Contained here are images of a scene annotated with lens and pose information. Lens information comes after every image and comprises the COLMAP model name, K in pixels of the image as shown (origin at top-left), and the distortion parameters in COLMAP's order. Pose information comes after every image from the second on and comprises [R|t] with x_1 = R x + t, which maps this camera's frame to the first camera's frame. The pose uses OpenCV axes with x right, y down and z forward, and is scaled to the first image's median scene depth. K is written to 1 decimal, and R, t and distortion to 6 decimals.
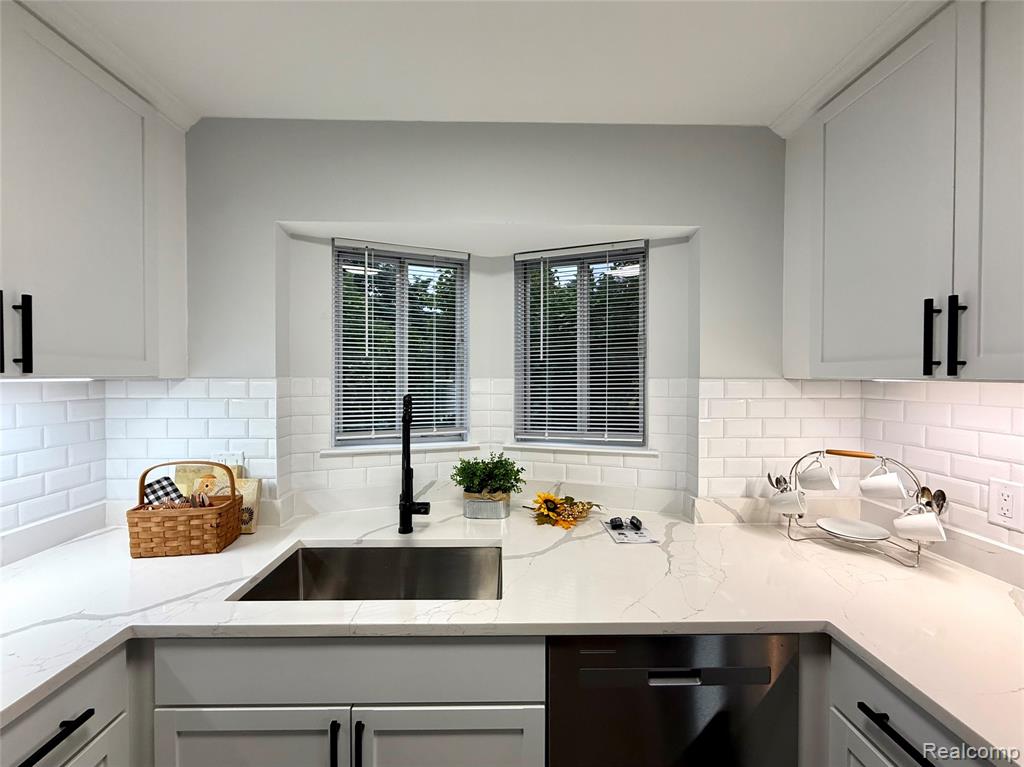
lens RADIAL K [[406.7, 0, 512.0], [0, 406.7, 383.5], [0, 0, 1]] dist [-0.000086, 0.000064]
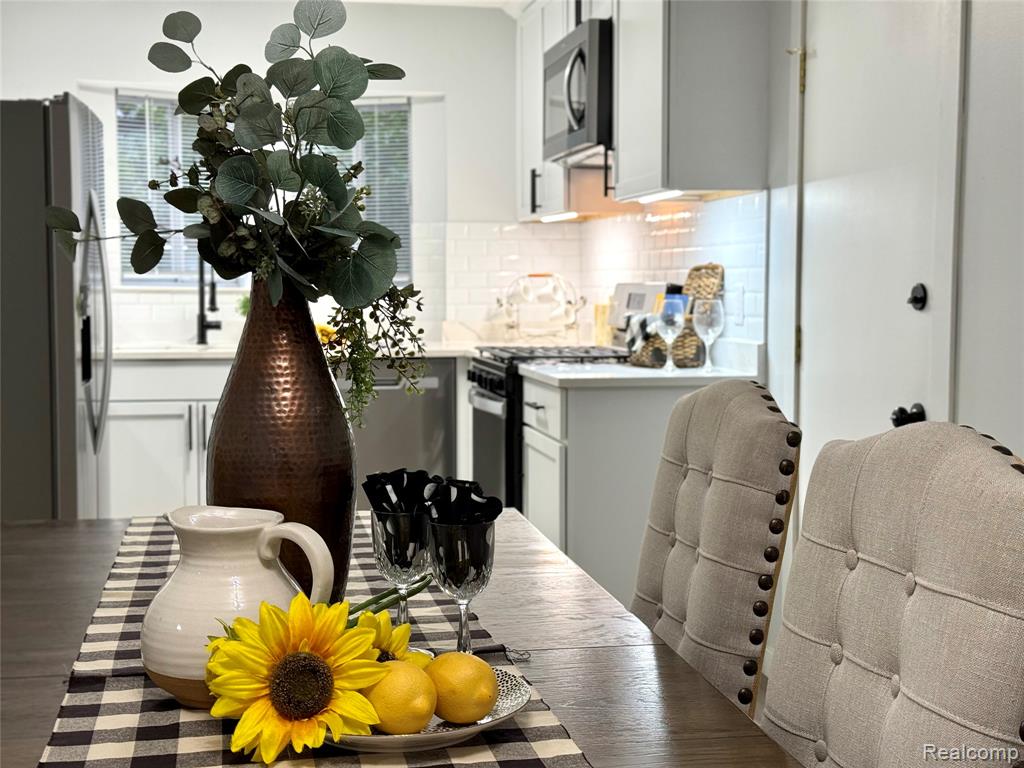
lens RADIAL K [[1416.3, 0, 512.0], [0, 1416.3, 384.0], [0, 0, 1]] dist [0.072764, -0.006378]
pose [[0.988492, -0.012672, 0.150740, 0.016176], [0.004173, 0.998390, 0.056566, 0.231684], [-0.151214, -0.055286, 0.986954, -3.191183]]
